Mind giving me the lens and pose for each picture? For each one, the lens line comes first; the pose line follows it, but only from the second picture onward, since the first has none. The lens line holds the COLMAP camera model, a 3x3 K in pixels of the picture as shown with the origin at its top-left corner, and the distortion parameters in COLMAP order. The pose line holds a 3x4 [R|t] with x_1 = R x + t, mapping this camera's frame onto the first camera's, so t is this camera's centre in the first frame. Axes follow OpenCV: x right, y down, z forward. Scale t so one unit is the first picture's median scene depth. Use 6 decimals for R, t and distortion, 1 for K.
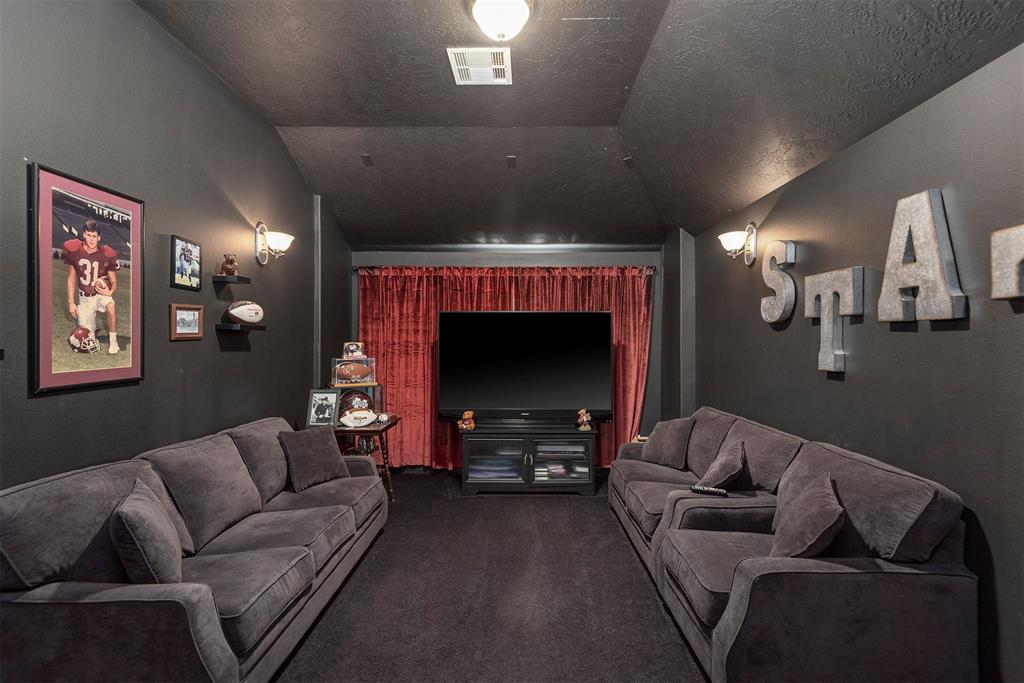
lens RADIAL K [[465.9, 0, 512.4], [0, 465.9, 341.4], [0, 0, 1]] dist [0.008352, -0.006959]
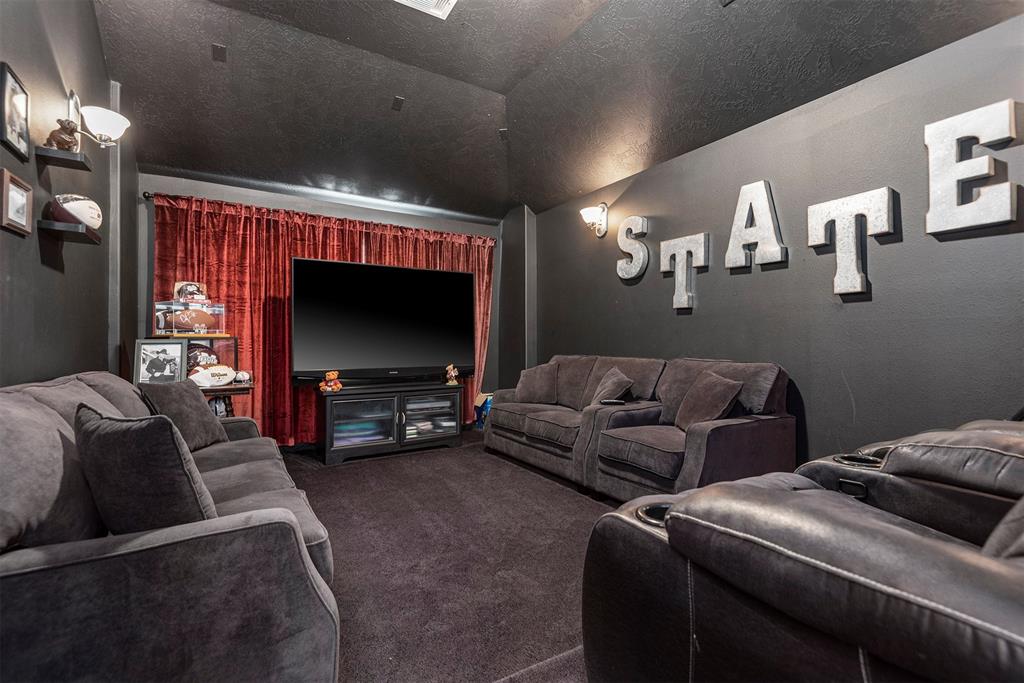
lens RADIAL K [[465.9, 0, 515.2], [0, 465.9, 341.4], [0, 0, 1]] dist [0.008352, -0.006959]
pose [[0.843145, -0.001372, 0.537684, -0.316099], [0.000135, 0.999997, 0.002341, 0.101708], [-0.537685, -0.001901, 0.843143, 0.057718]]
